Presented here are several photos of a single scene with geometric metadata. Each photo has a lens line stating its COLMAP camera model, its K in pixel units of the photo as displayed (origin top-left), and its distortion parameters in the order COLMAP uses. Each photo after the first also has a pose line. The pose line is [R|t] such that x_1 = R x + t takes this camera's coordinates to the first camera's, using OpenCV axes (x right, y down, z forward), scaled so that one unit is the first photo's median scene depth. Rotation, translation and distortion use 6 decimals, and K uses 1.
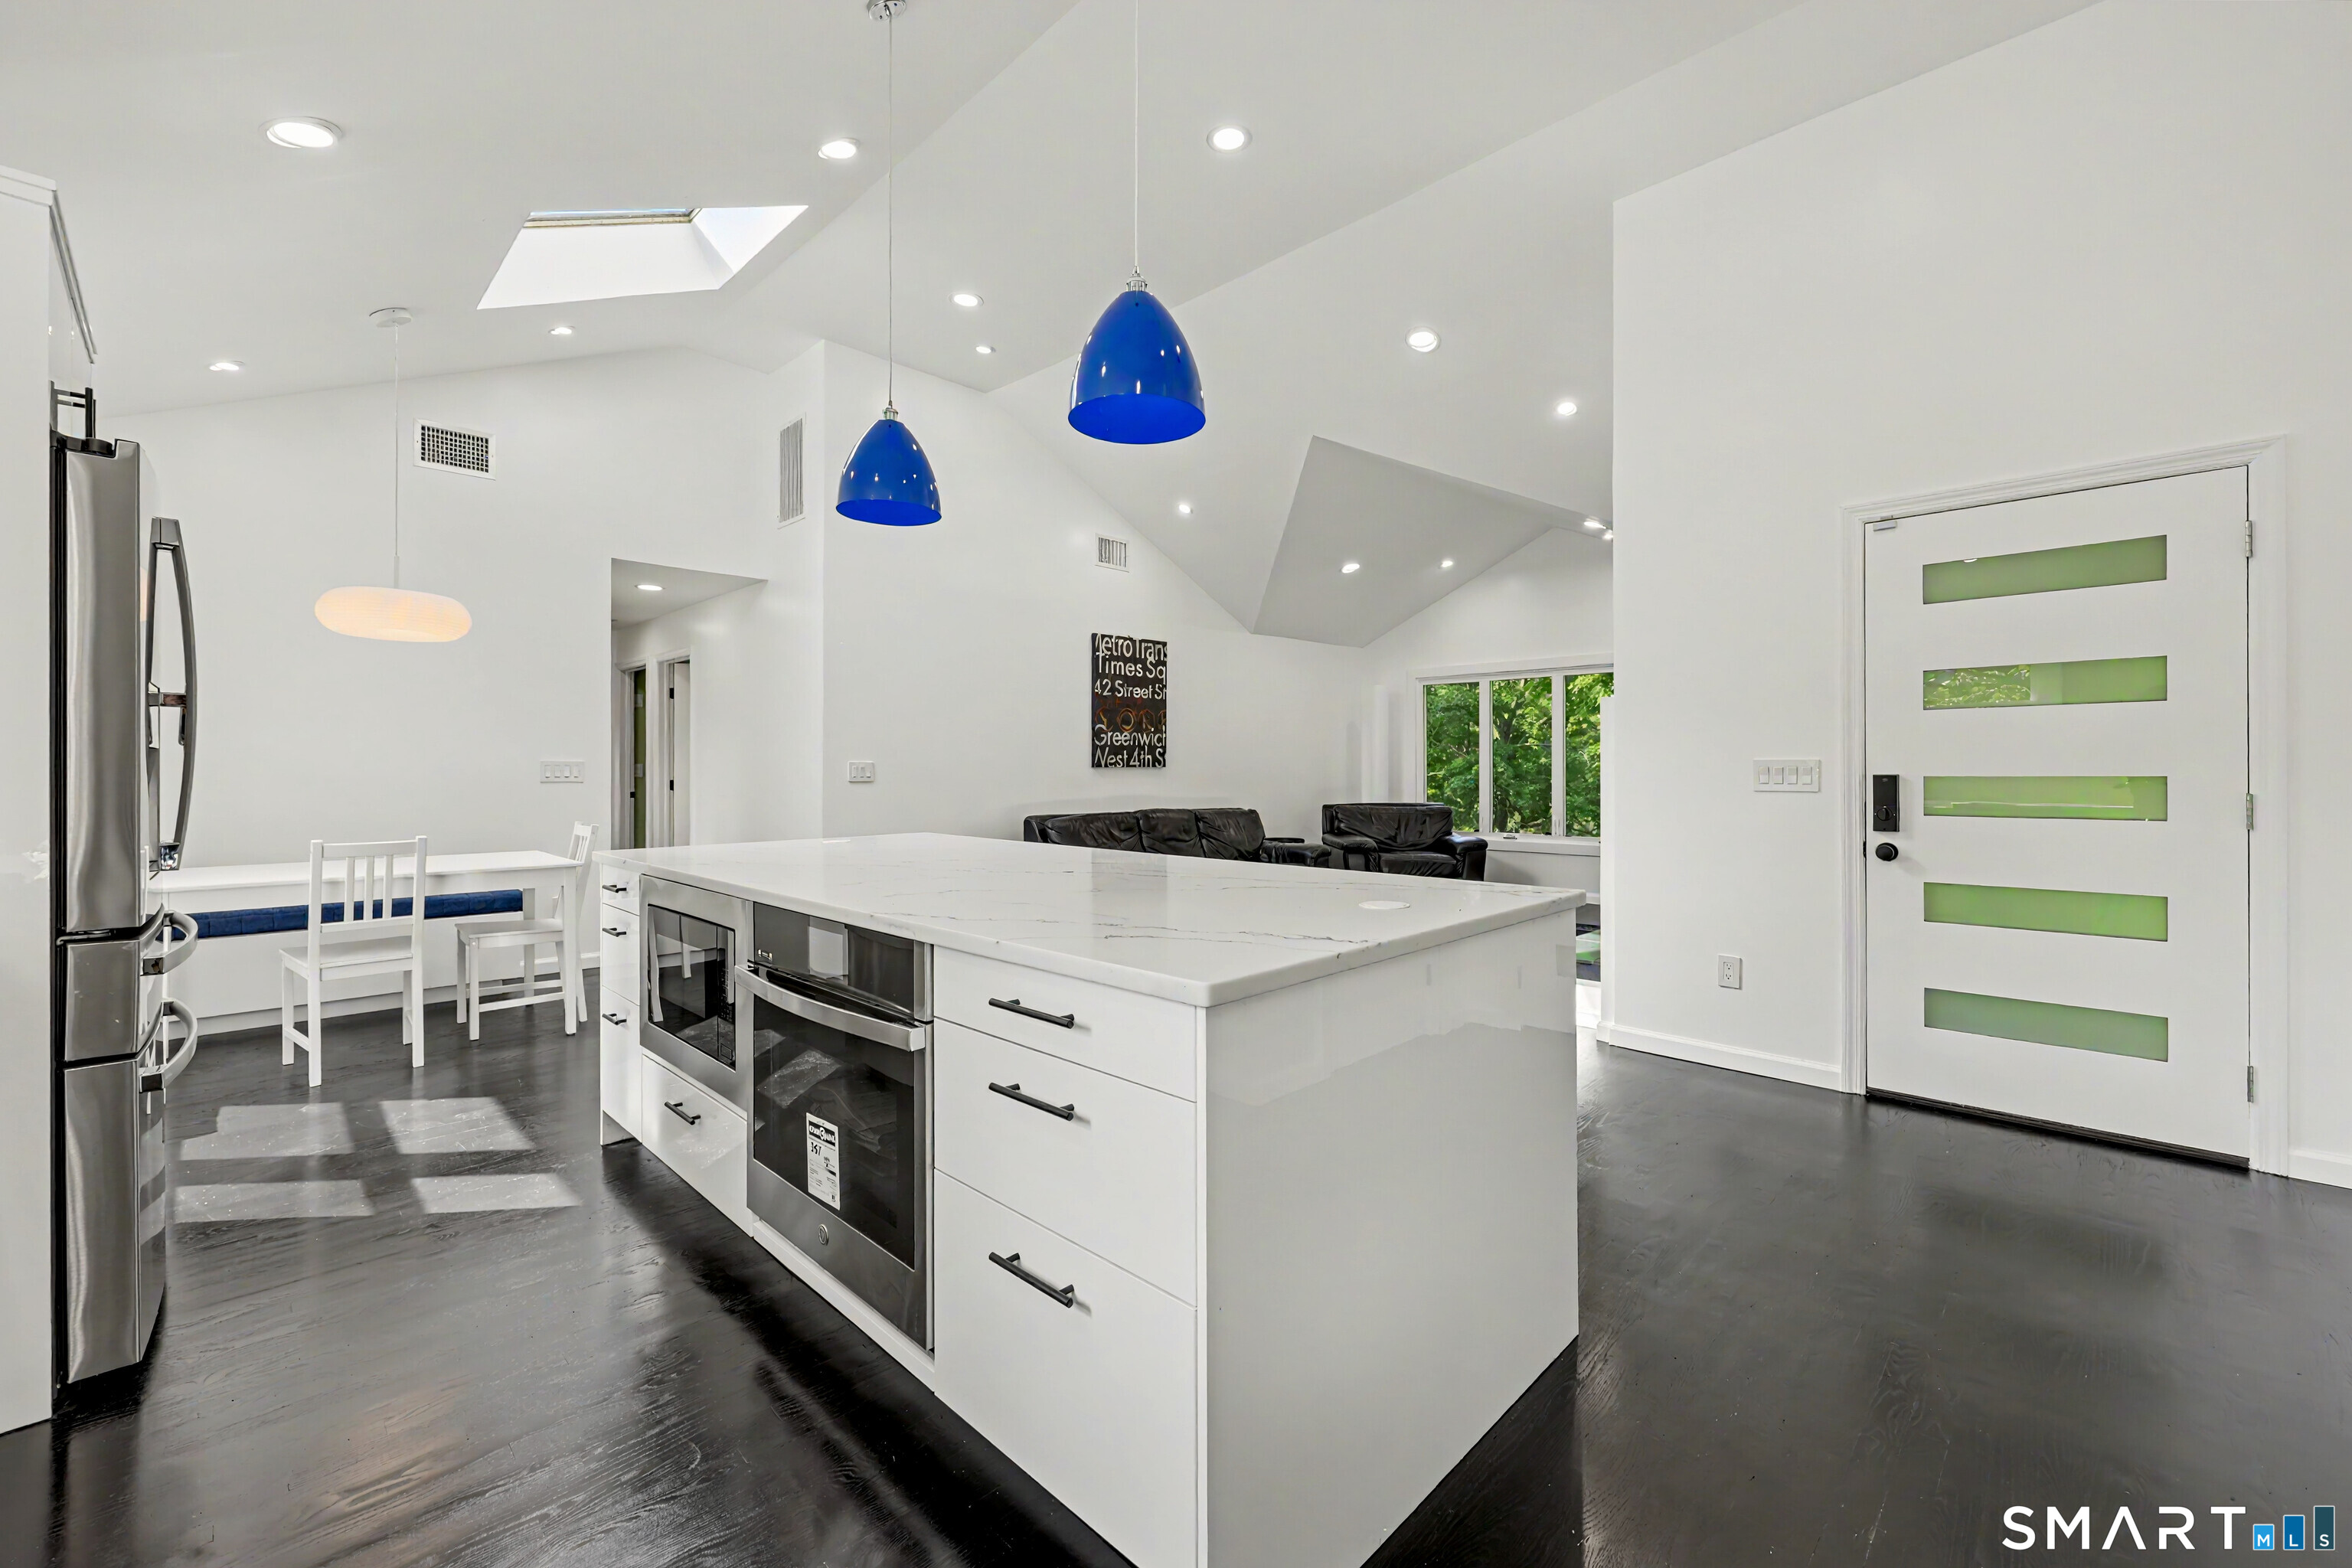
lens RADIAL K [[949.0, 0, 1184.2], [0, 949.0, 775.0], [0, 0, 1]] dist [-0.003375, -0.000452]
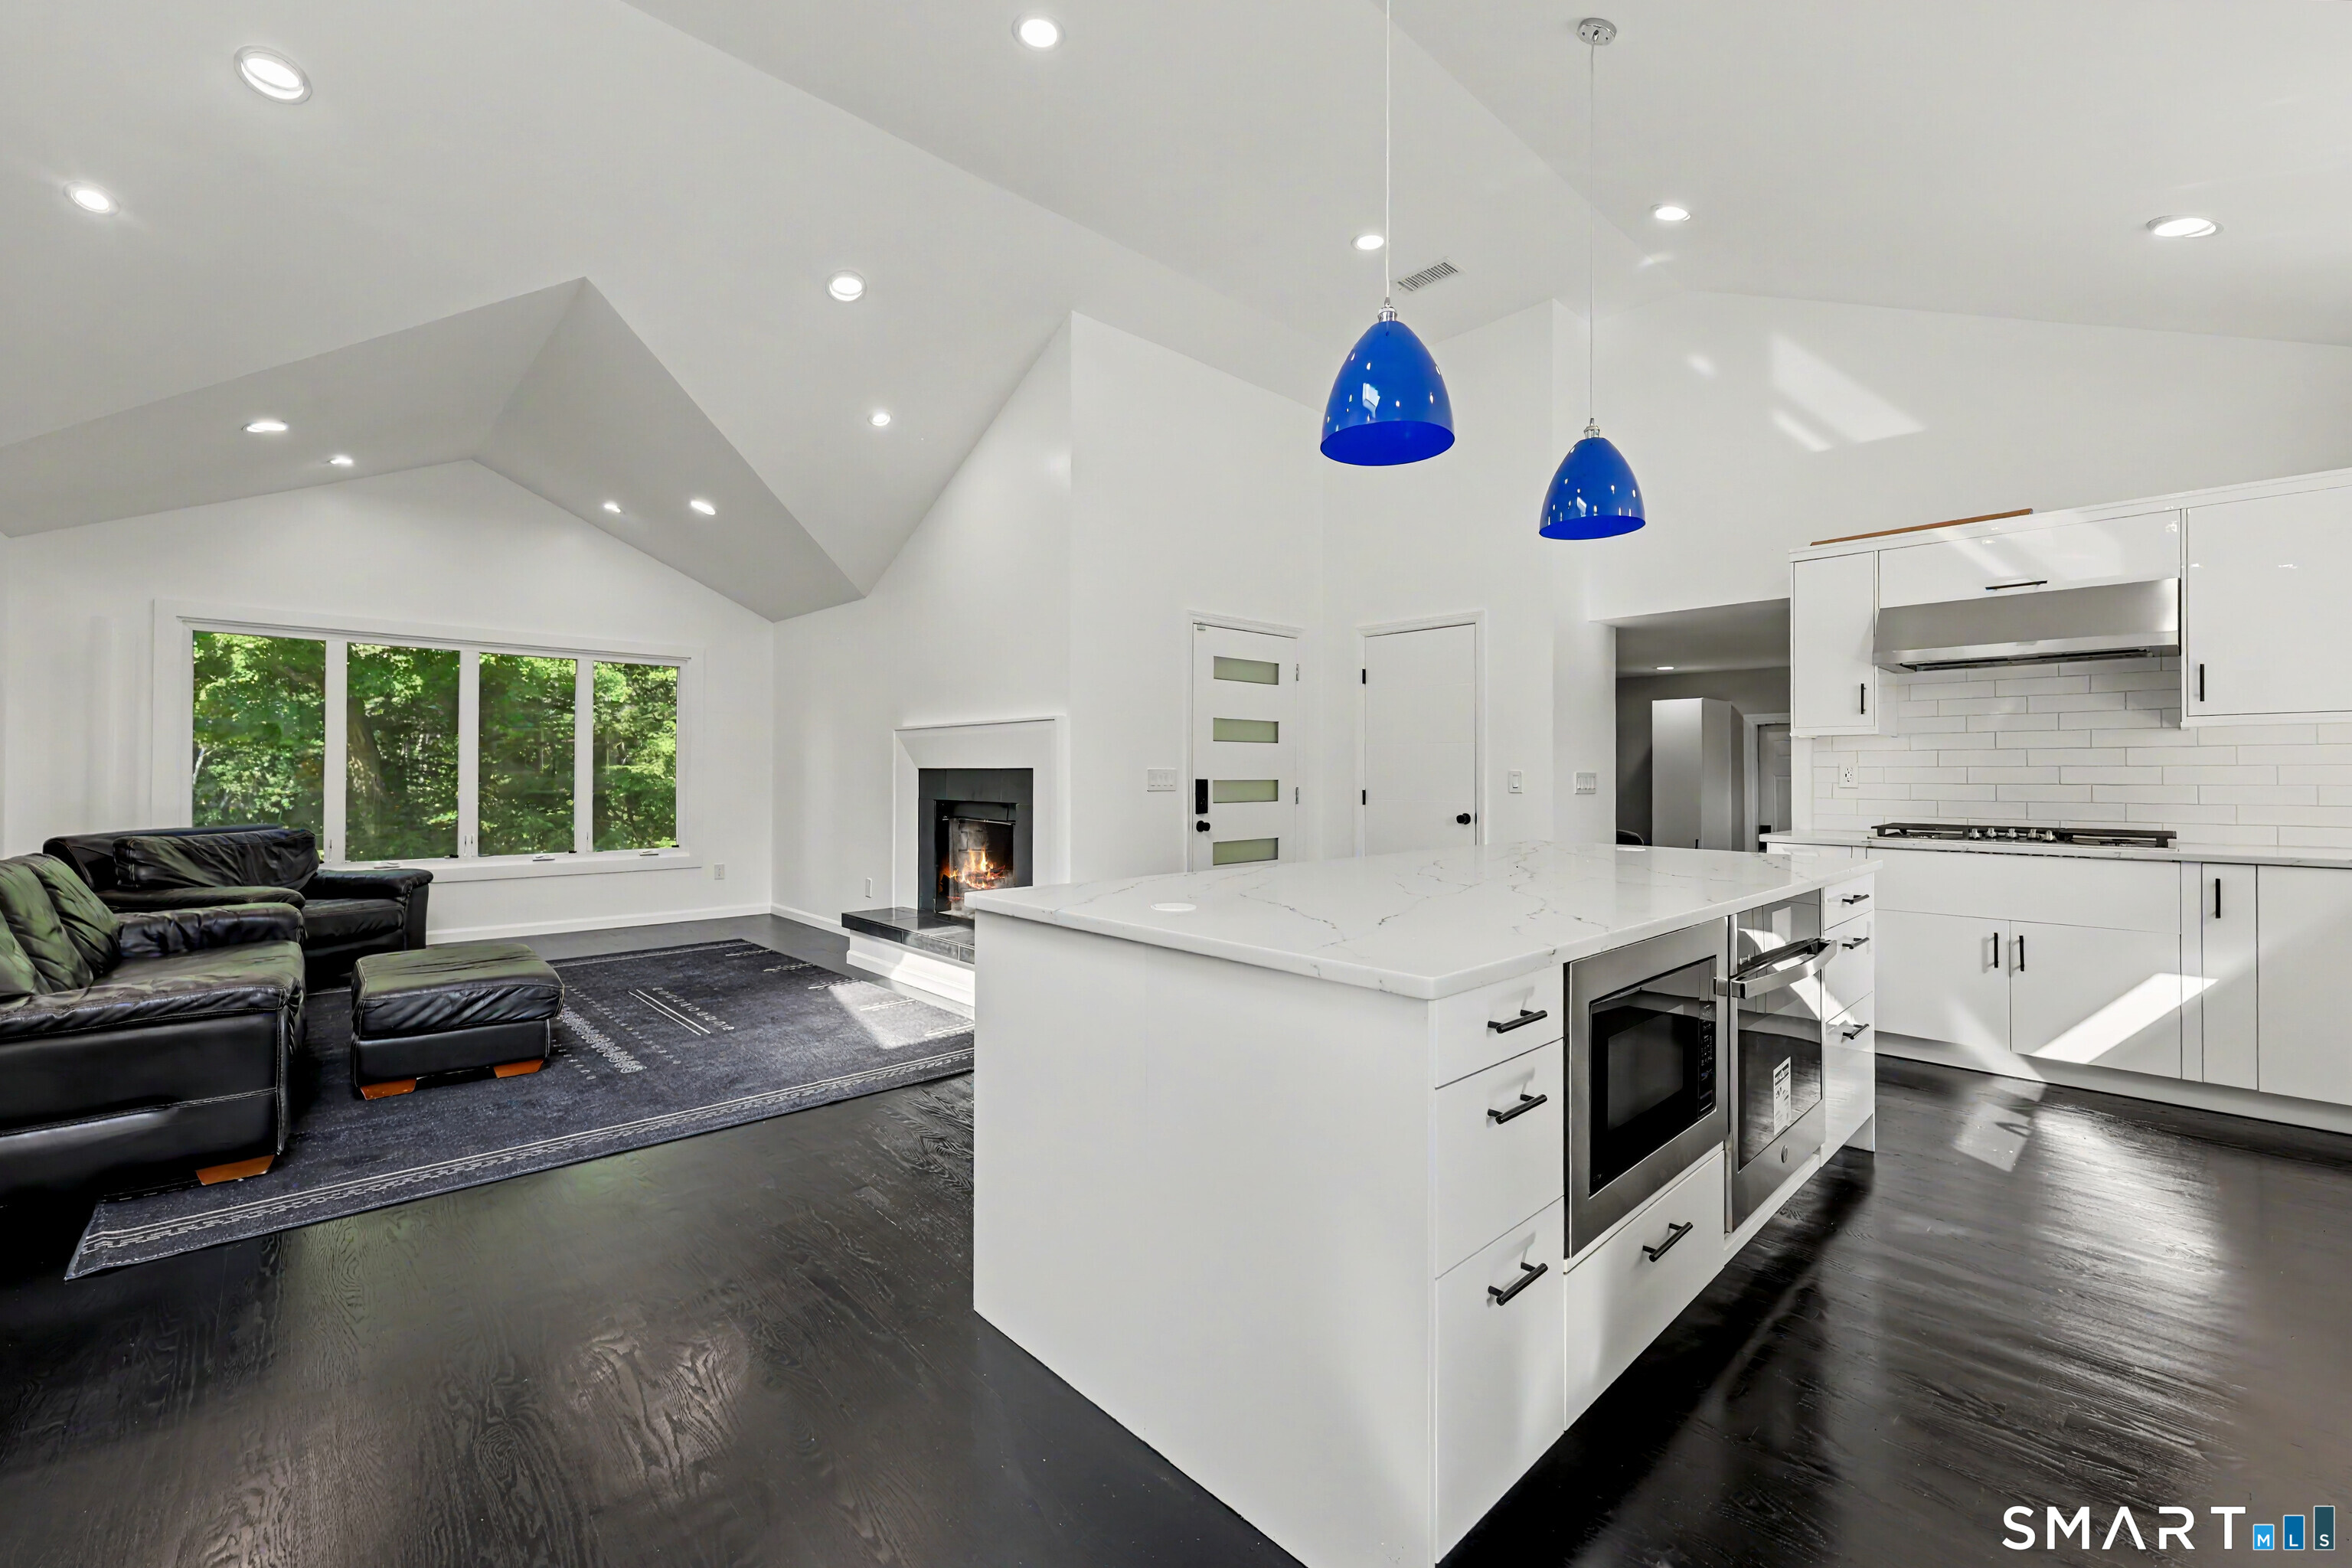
lens RADIAL K [[949.0, 0, 1184.6], [0, 949.0, 770.7], [0, 0, 1]] dist [-0.003375, -0.000452]
pose [[0.037383, 0.009731, 0.999254, -0.359265], [0.000000, 0.999953, -0.009738, 0.000517], [-0.999301, 0.000364, 0.037381, 0.384434]]
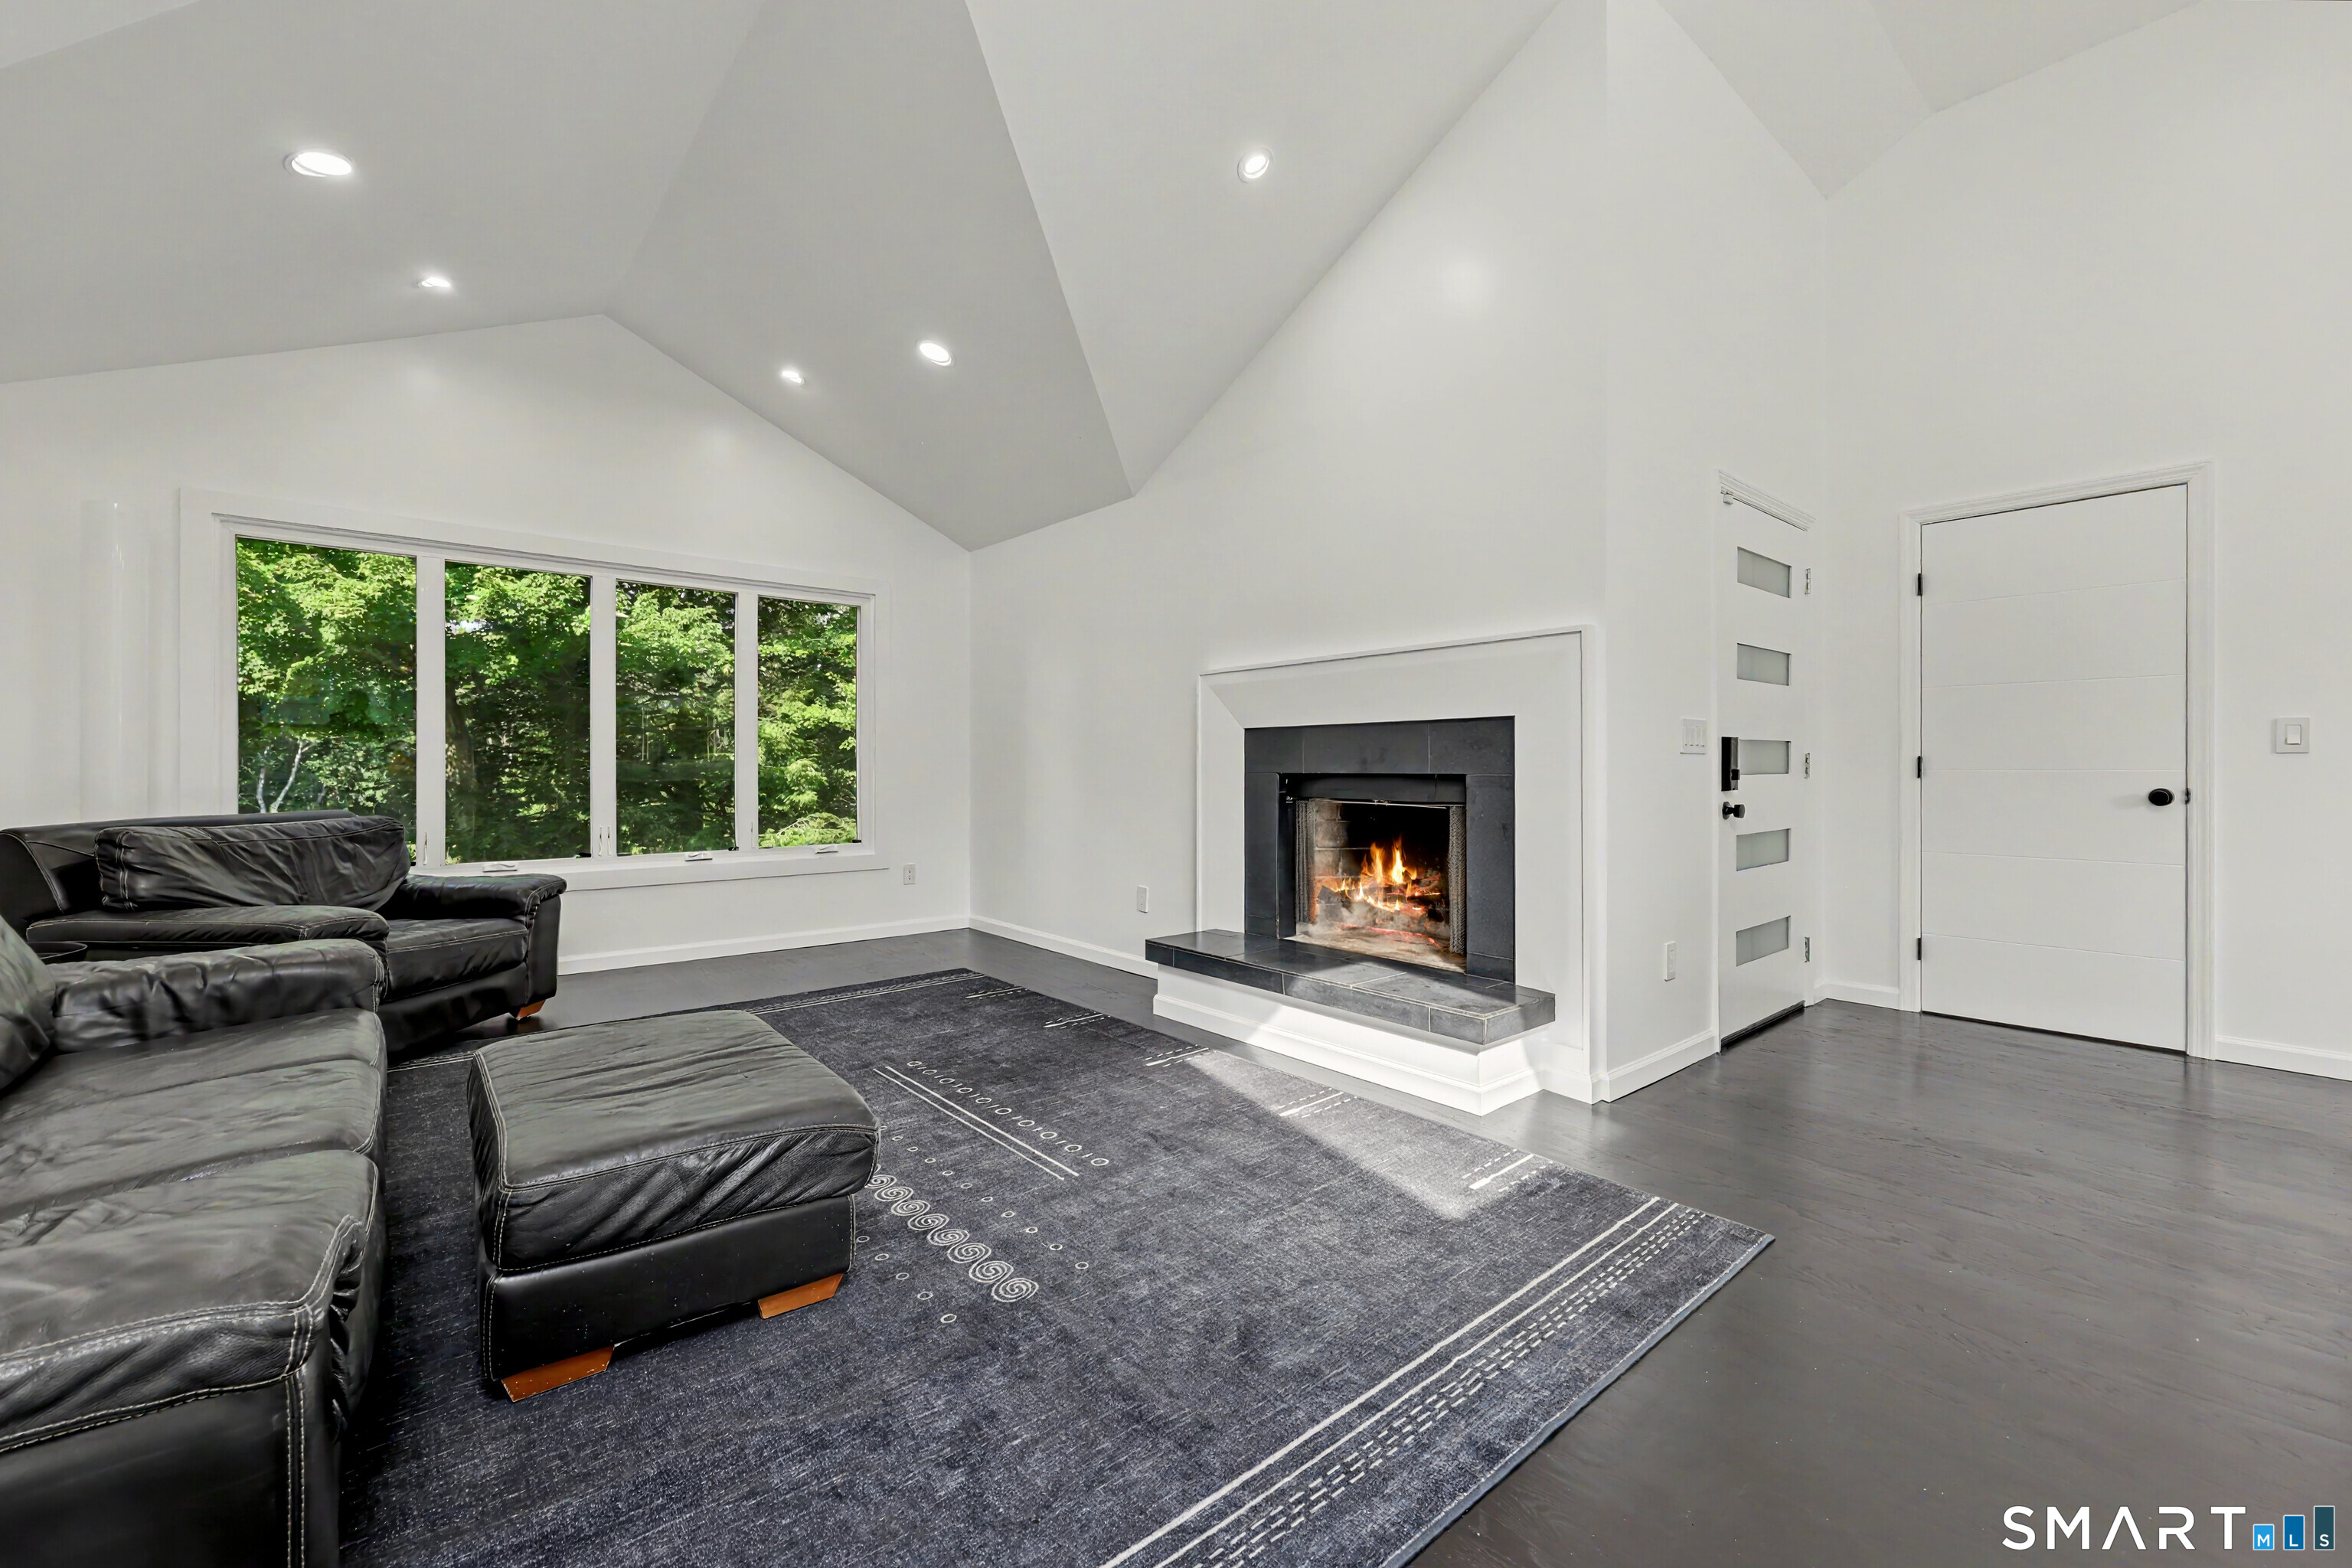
lens RADIAL K [[949.0, 0, 1186.7], [0, 949.0, 769.3], [0, 0, 1]] dist [-0.003375, -0.000452]
pose [[0.091779, 0.004394, 0.995770, -0.142694], [0.003952, 0.999981, -0.004777, 0.015474], [-0.995772, 0.004373, 0.091760, 0.597300]]
